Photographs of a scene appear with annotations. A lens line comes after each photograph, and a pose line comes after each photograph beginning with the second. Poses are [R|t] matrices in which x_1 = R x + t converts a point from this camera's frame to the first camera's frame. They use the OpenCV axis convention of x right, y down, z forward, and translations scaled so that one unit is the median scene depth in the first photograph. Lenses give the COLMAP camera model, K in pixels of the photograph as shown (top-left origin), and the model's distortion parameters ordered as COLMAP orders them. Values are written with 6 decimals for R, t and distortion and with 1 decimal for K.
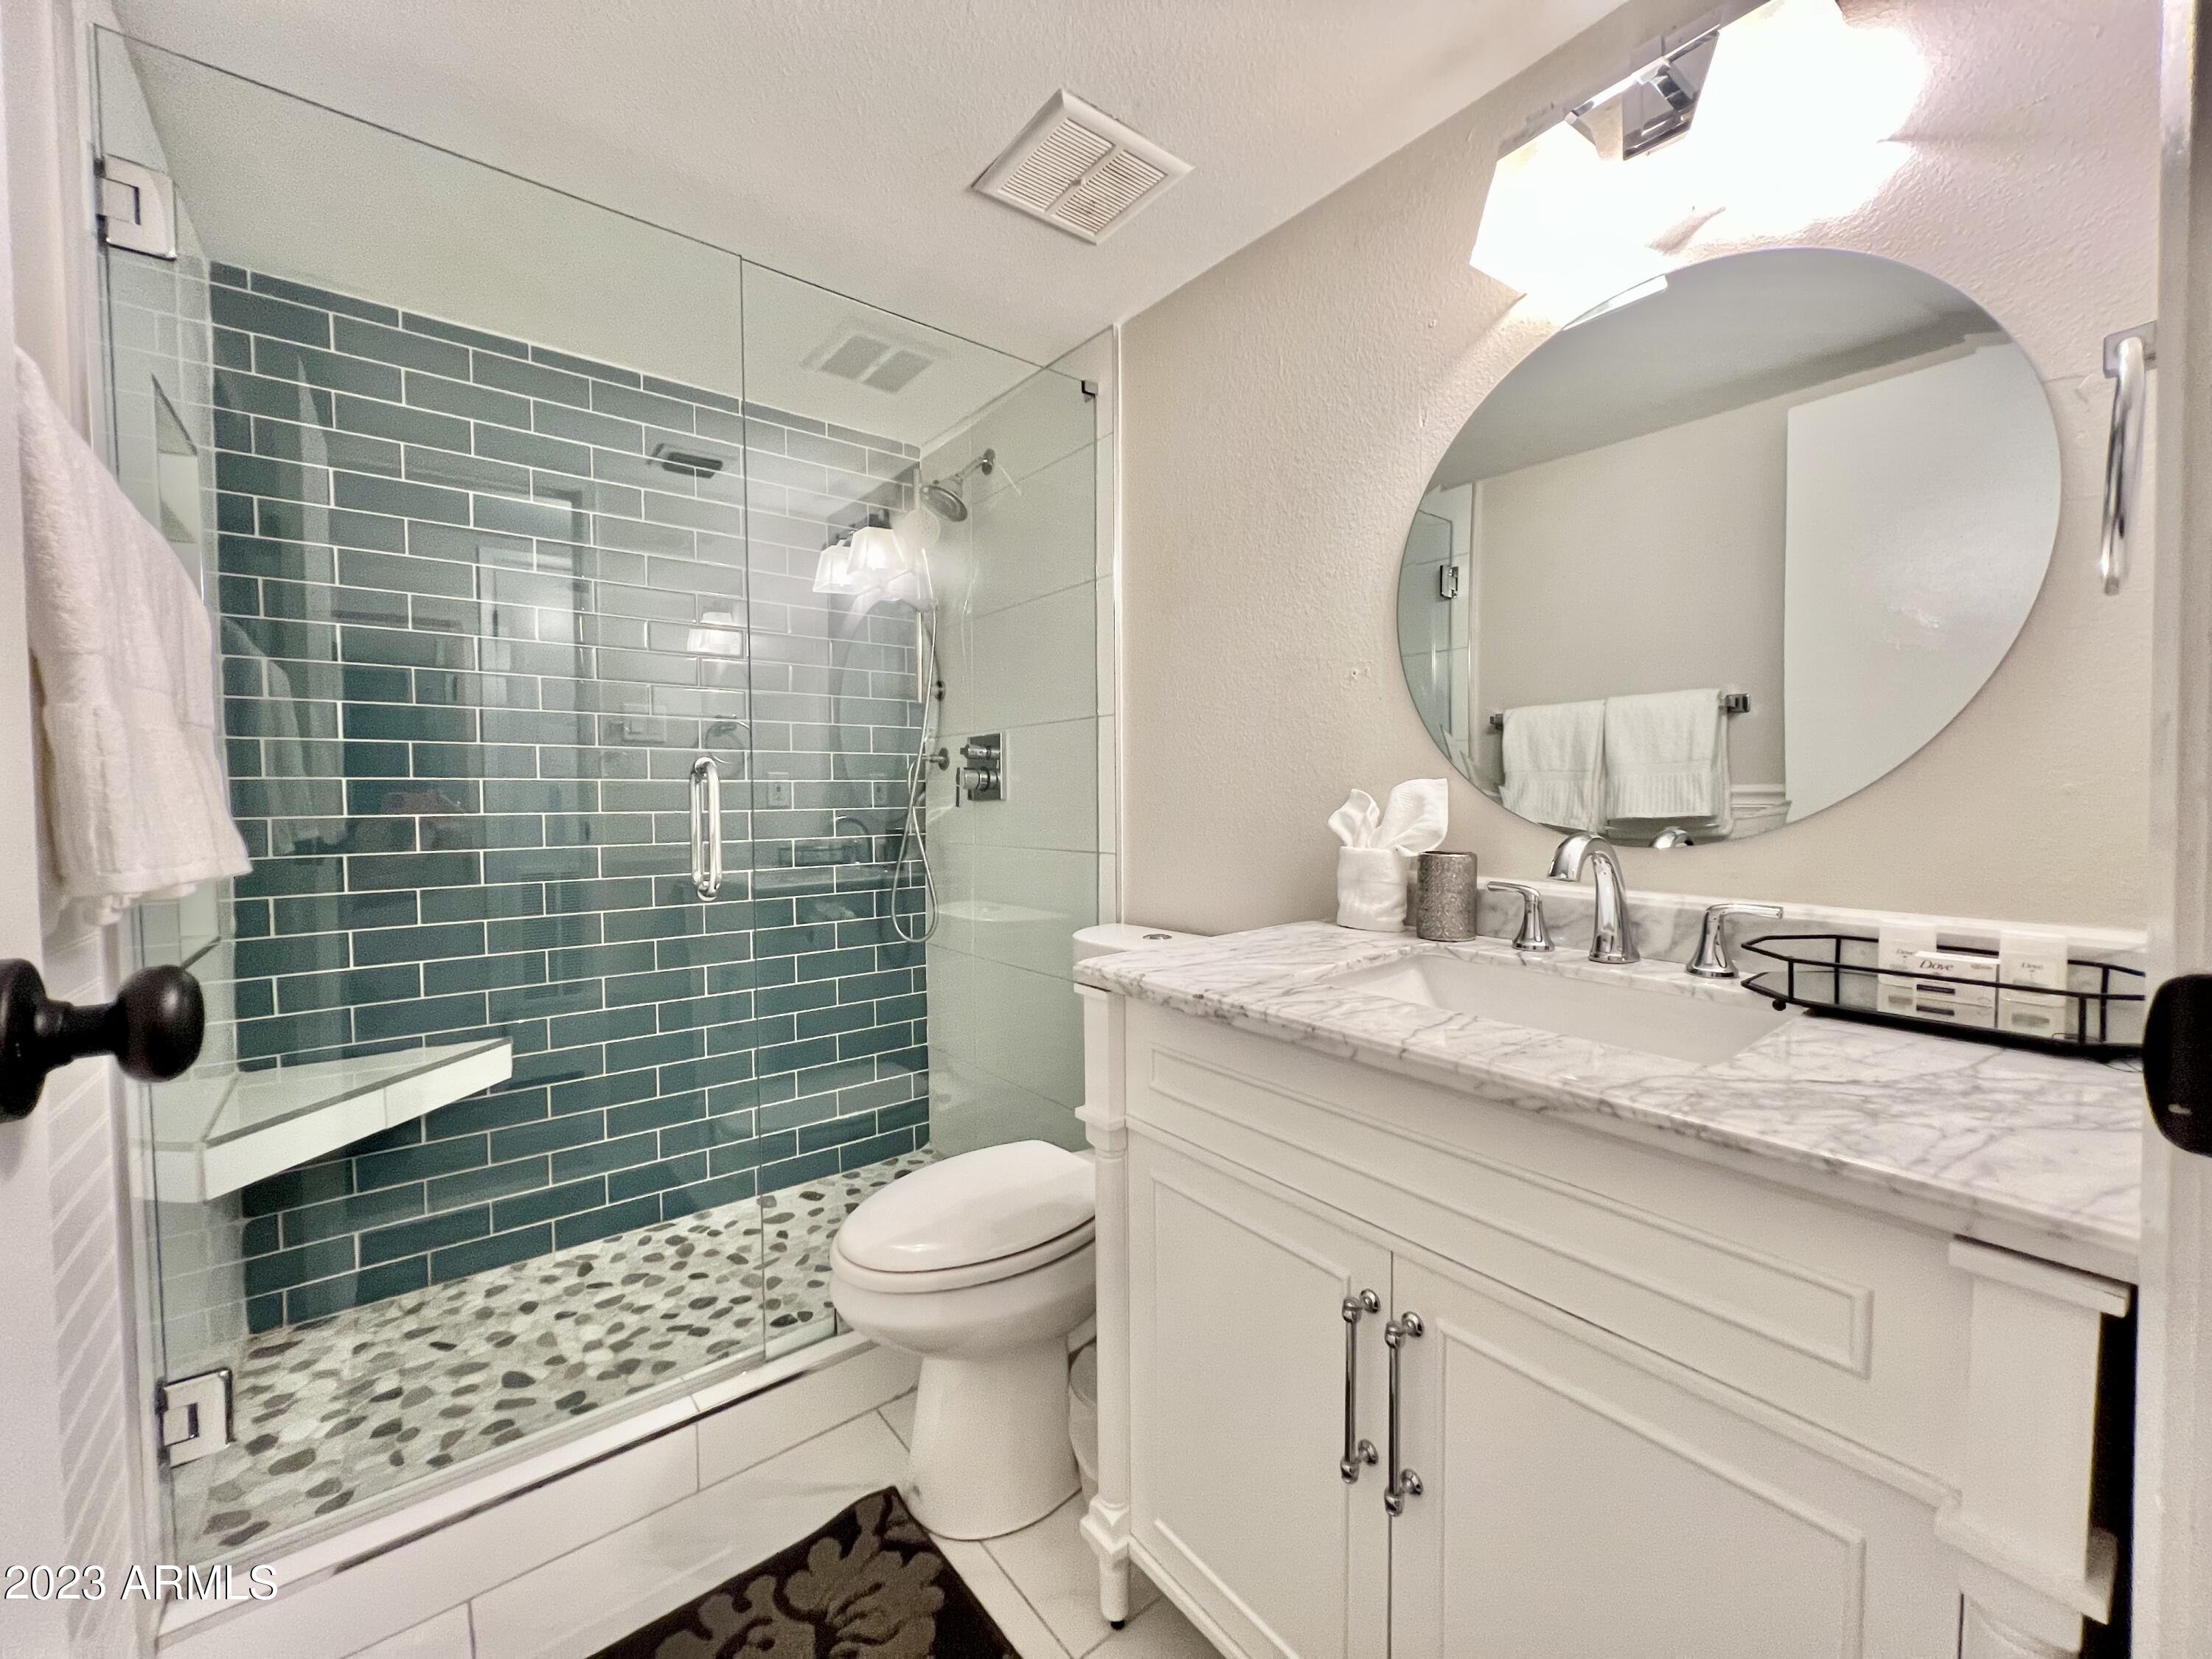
lens RADIAL K [[886.0, 0, 1102.6], [0, 886.0, 823.1], [0, 0, 1]] dist [-0.005643, 0.001215]
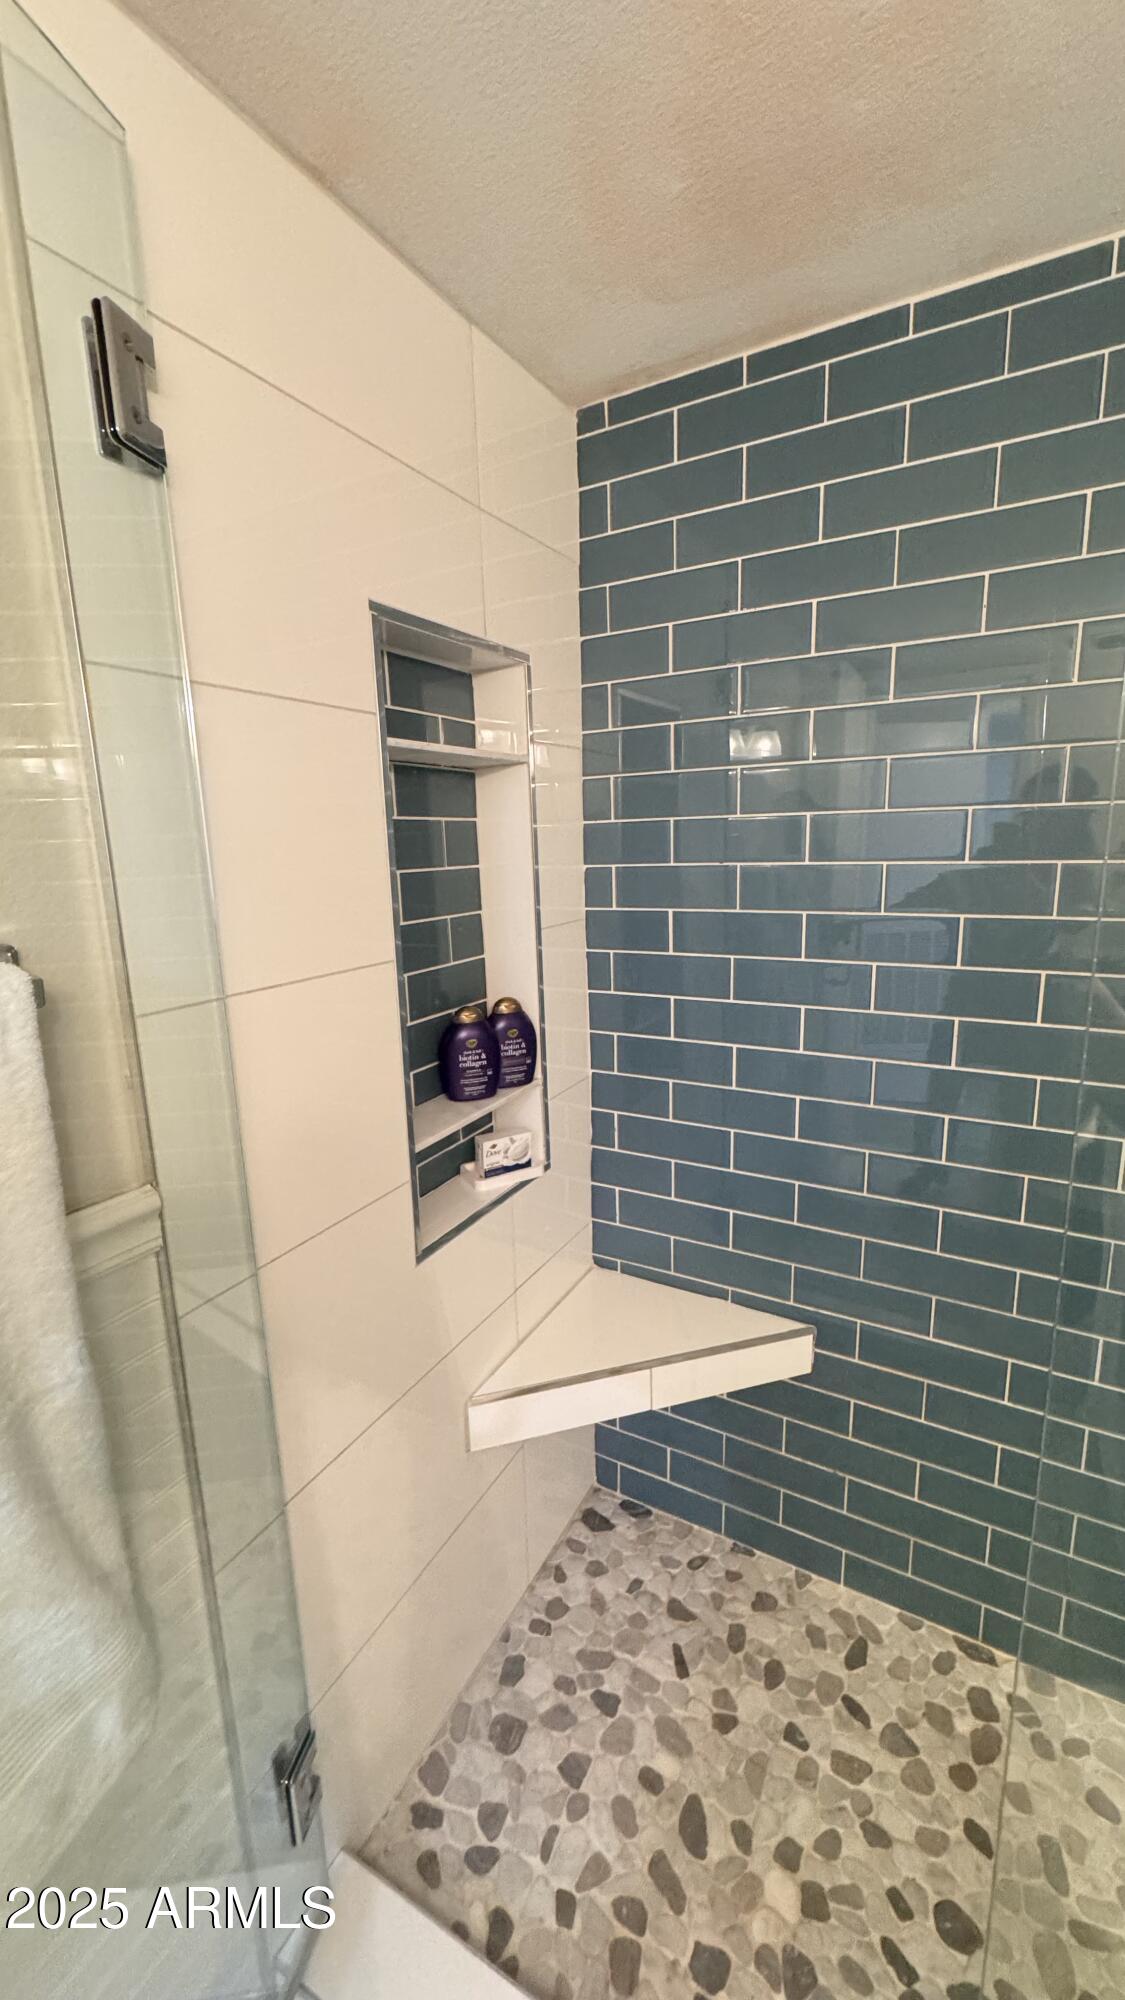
lens RADIAL K [[792.3, 0, 565.9], [0, 792.3, 1003.3], [0, 0, 1]] dist [-0.004526, 0.000518]
pose [[0.378359, 0.184053, -0.907177, -0.172402], [-0.005008, 0.980426, 0.196825, -0.188774], [0.925646, -0.069927, 0.371874, 0.575955]]
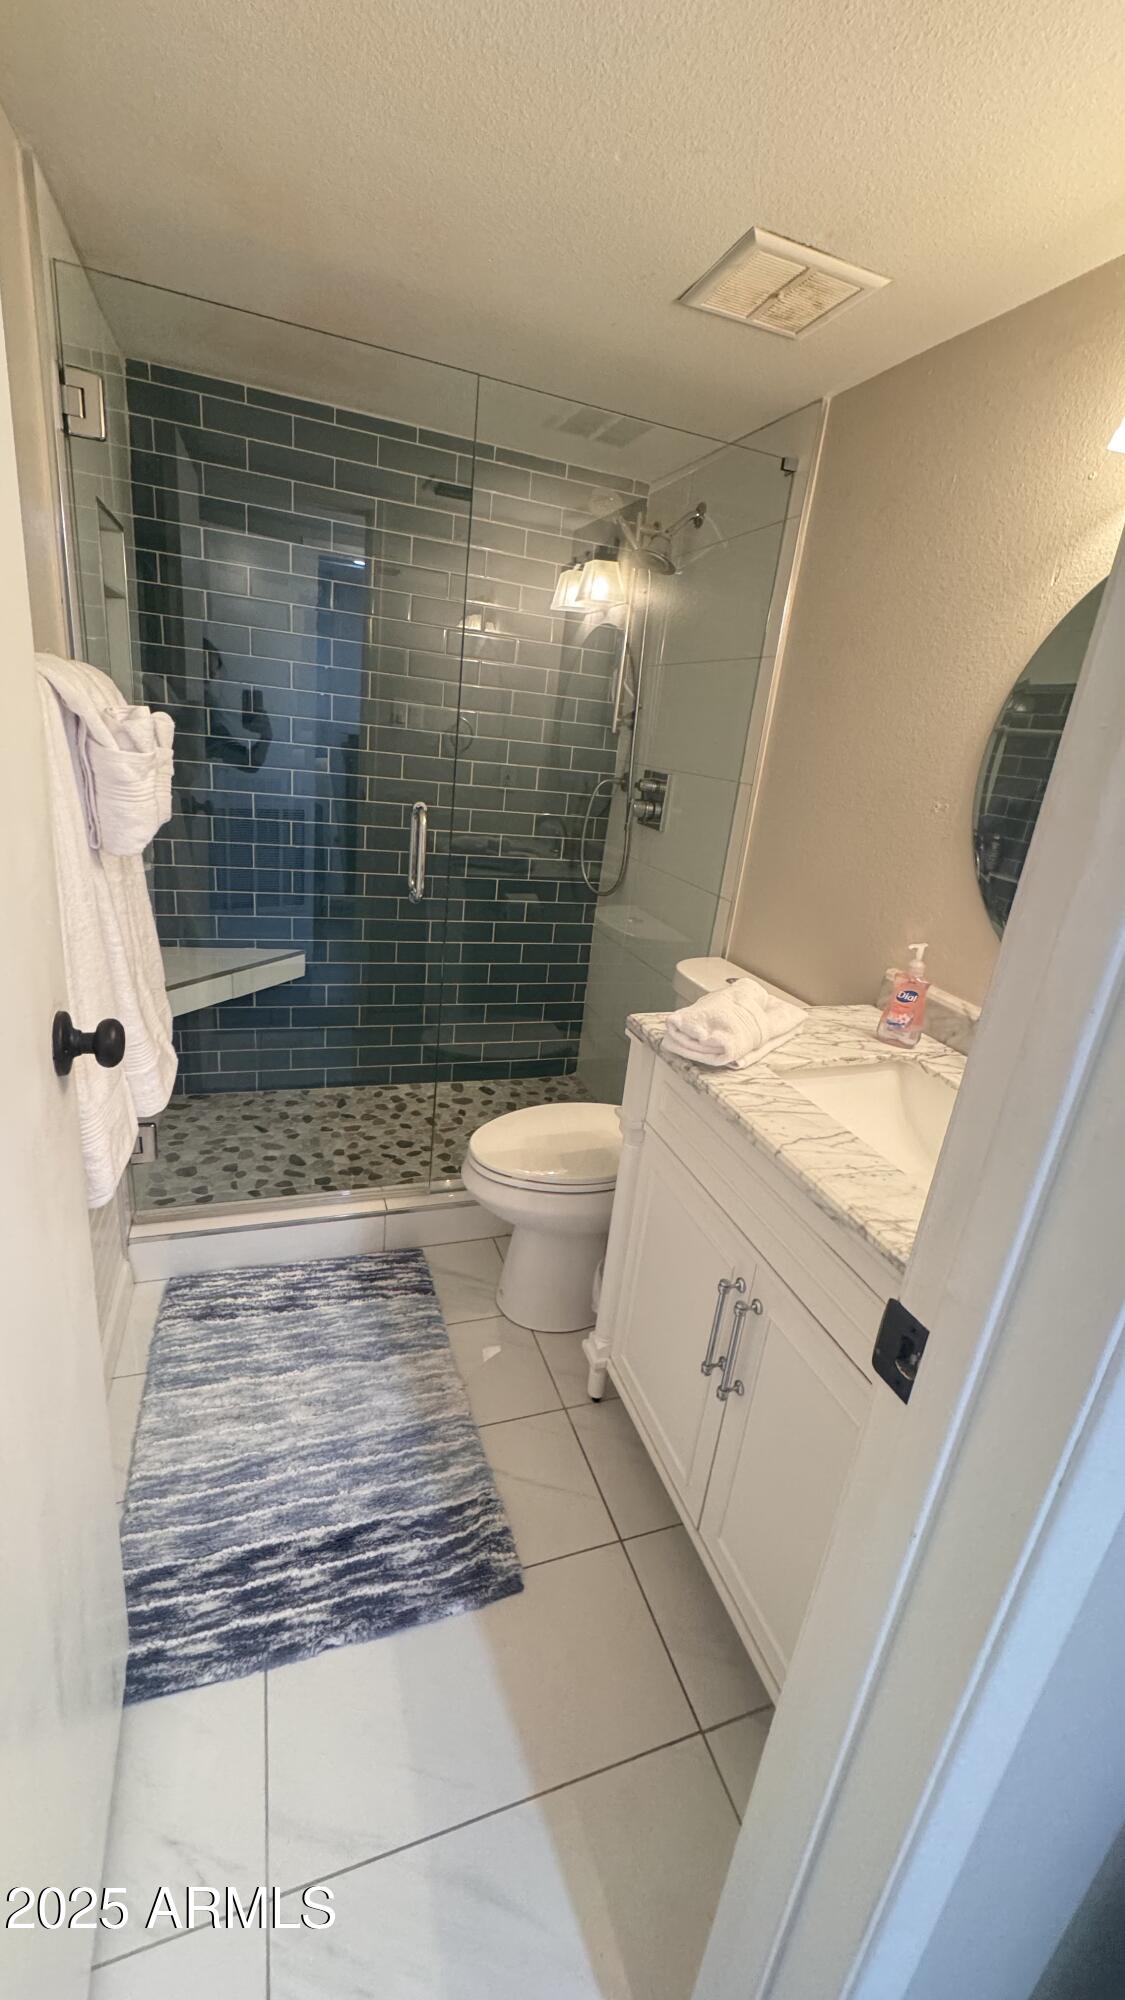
lens RADIAL K [[792.3, 0, 566.6], [0, 792.3, 998.7], [0, 0, 1]] dist [-0.004526, 0.000518]
pose [[0.939898, 0.209966, -0.269268, 0.127555], [-0.126641, 0.946706, 0.296160, -0.137523], [0.317101, -0.244260, 0.916397, -0.109809]]
